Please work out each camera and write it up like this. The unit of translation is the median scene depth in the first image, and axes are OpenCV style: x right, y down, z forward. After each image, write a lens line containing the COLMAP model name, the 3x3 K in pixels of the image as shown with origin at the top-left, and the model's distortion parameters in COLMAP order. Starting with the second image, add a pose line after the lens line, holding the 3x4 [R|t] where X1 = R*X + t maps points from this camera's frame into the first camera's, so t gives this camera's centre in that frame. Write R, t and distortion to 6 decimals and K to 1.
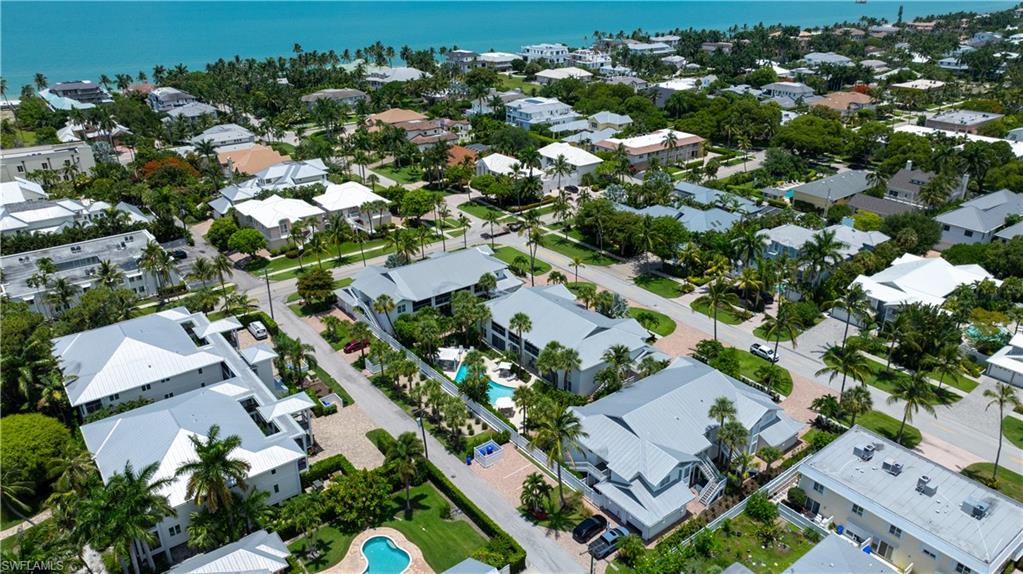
lens RADIAL K [[721.6, 0, 509.9], [0, 721.6, 285.8], [0, 0, 1]] dist [-0.035753, 0.024433]
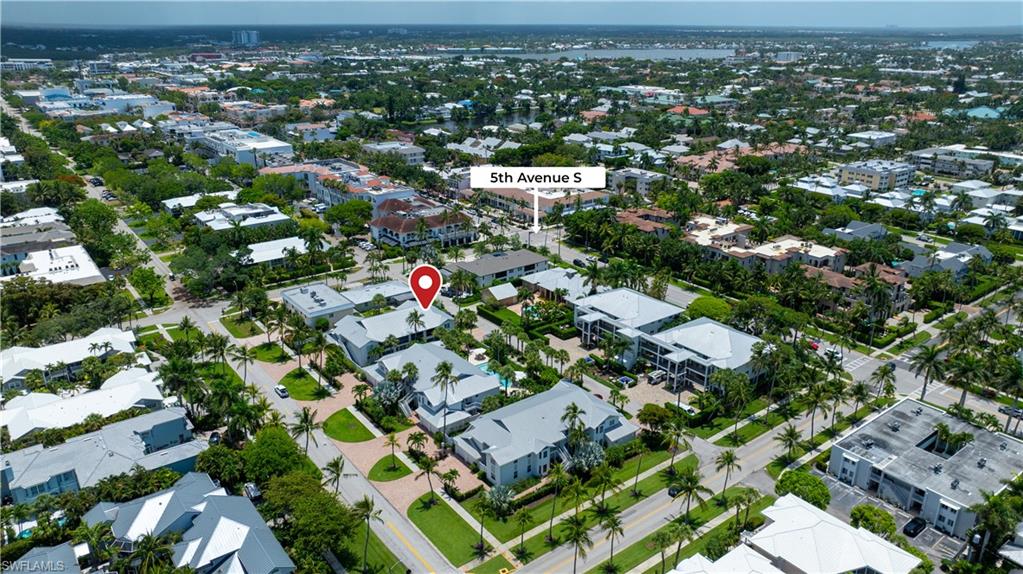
lens RADIAL K [[721.6, 0, 509.9], [0, 721.6, 285.8], [0, 0, 1]] dist [-0.035753, 0.024433]
pose [[-0.999904, -0.005367, 0.012759, -0.067973], [0.005053, 0.716599, 0.697467, -0.799518], [-0.012887, 0.697465, -0.716503, 1.486278]]
